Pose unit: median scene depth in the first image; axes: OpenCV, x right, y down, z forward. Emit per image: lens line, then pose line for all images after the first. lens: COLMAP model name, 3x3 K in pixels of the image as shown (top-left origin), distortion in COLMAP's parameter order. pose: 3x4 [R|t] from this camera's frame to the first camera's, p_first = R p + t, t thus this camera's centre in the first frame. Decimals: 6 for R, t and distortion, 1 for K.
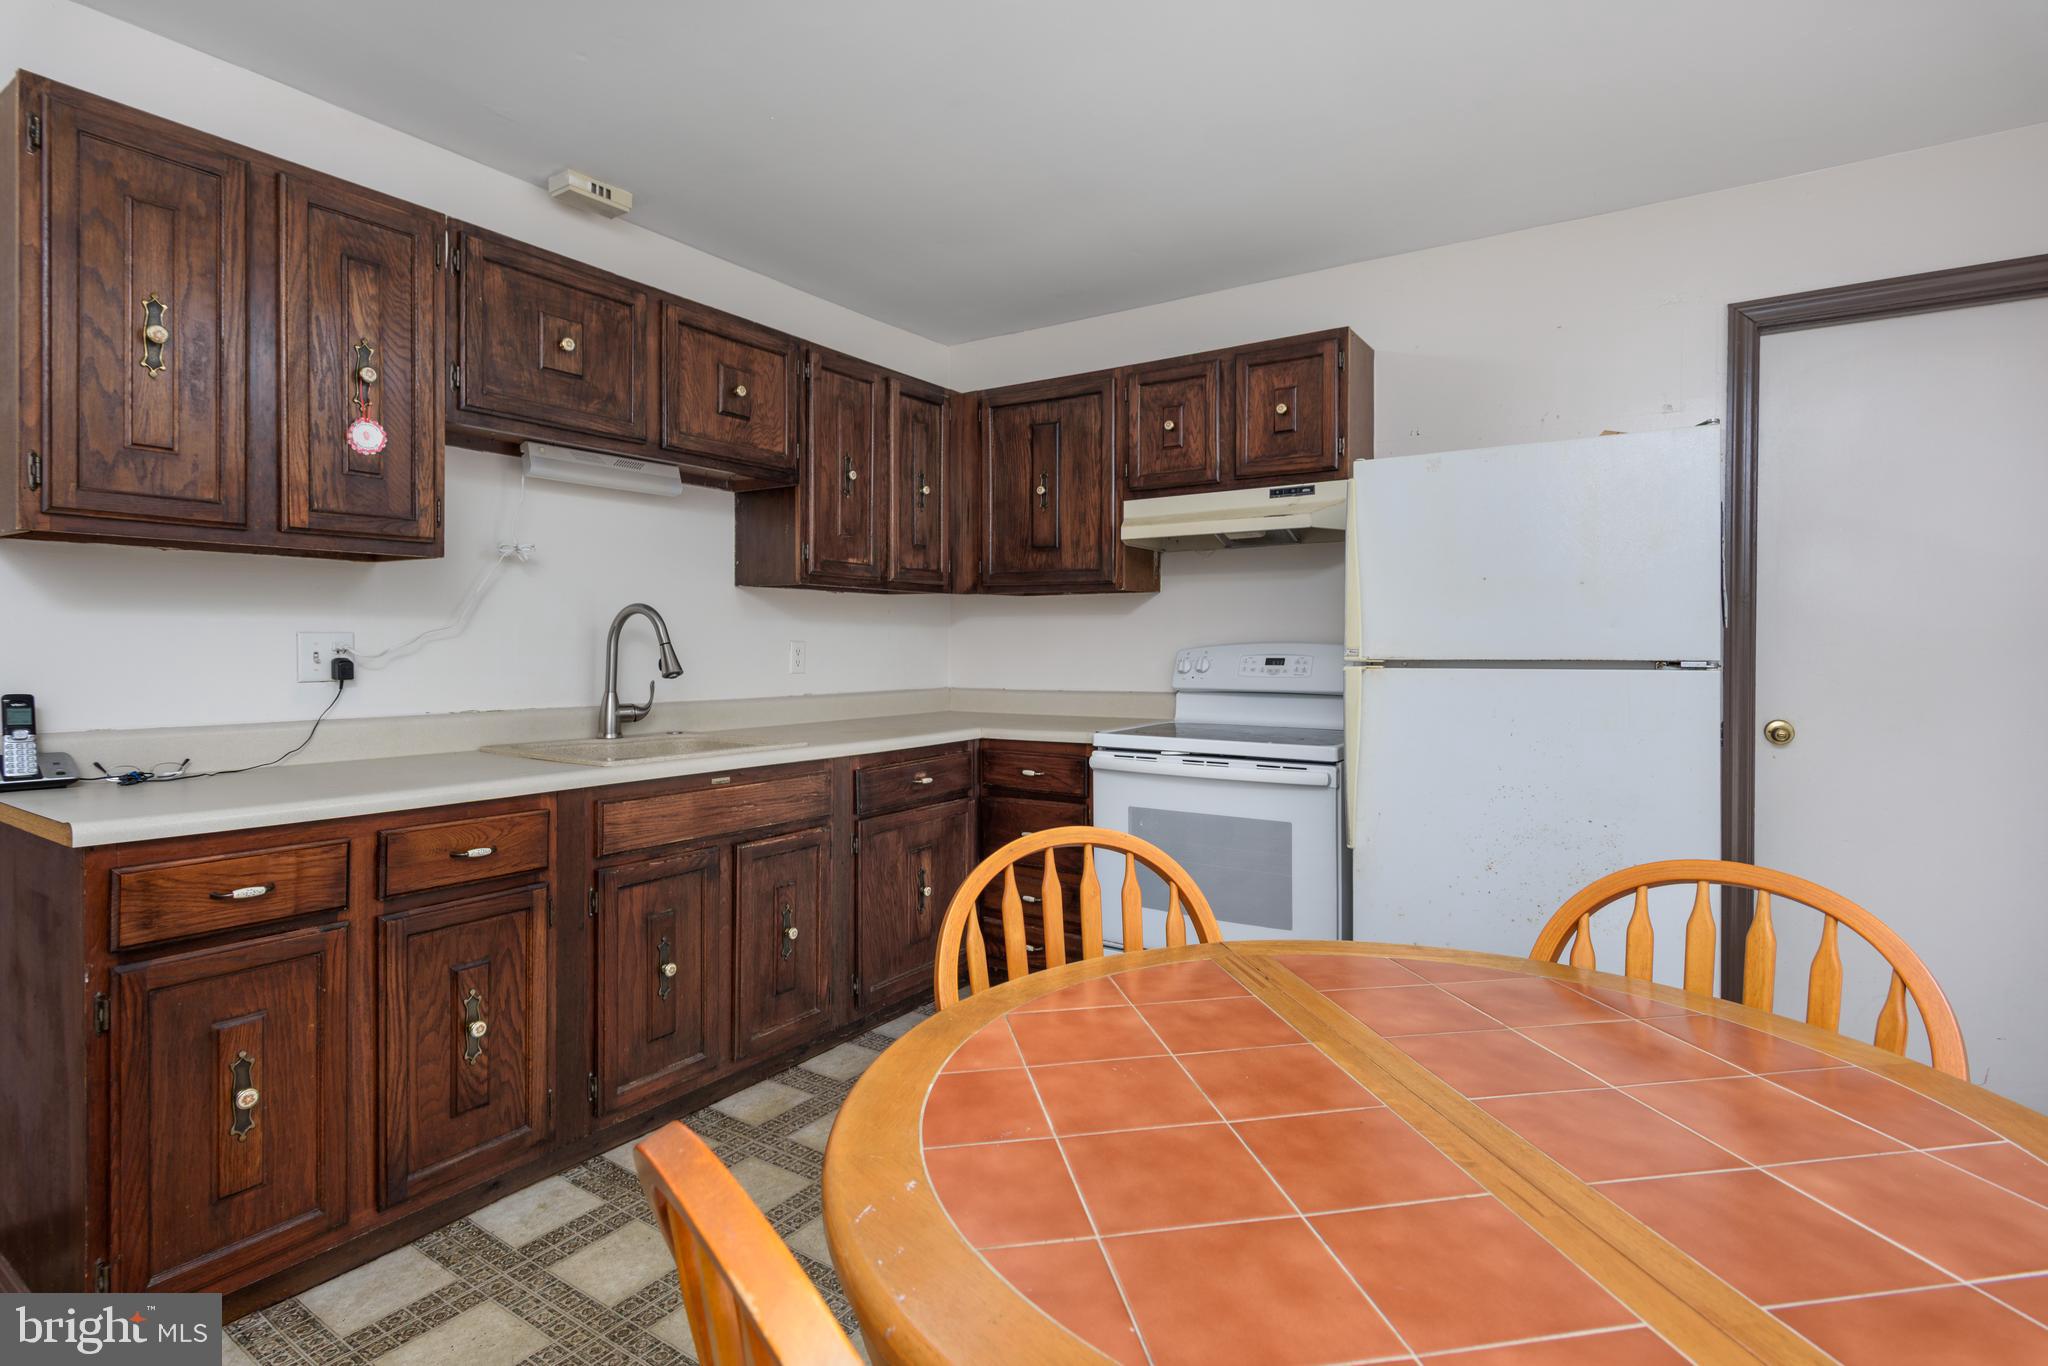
lens RADIAL K [[1022.9, 0, 1004.9], [0, 1022.9, 649.2], [0, 0, 1]] dist [-0.004219, 0.001291]
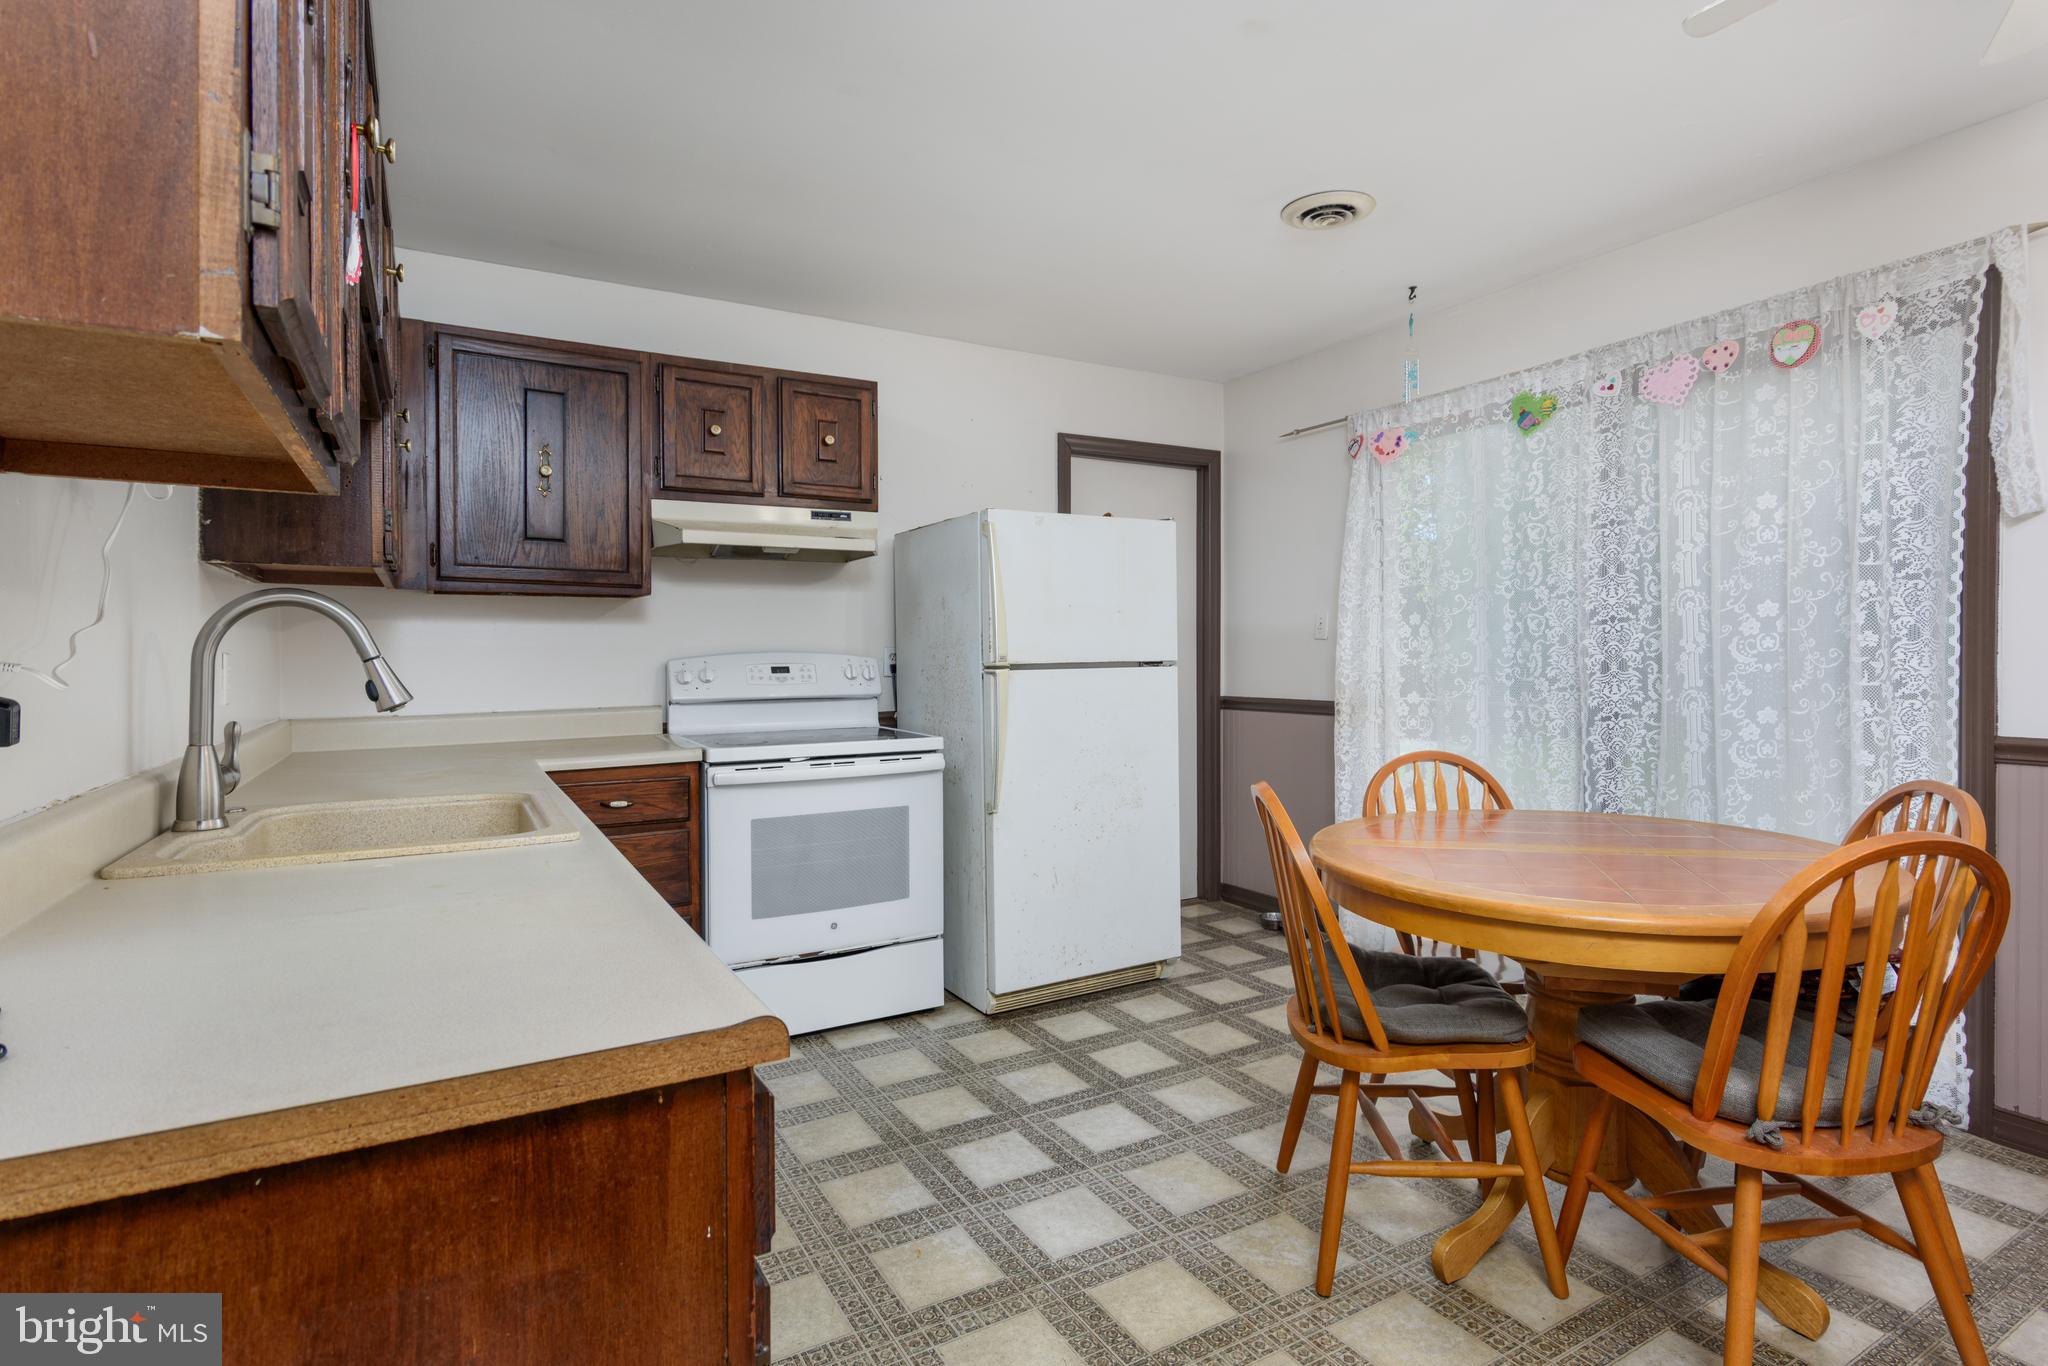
lens RADIAL K [[1022.9, 0, 1036.1], [0, 1022.9, 641.2], [0, 0, 1]] dist [-0.004219, 0.001291]
pose [[0.432250, 0.005874, 0.901735, -0.761931], [0.013095, 0.999832, -0.012790, -0.000639], [-0.901659, 0.017336, 0.432101, 0.392685]]
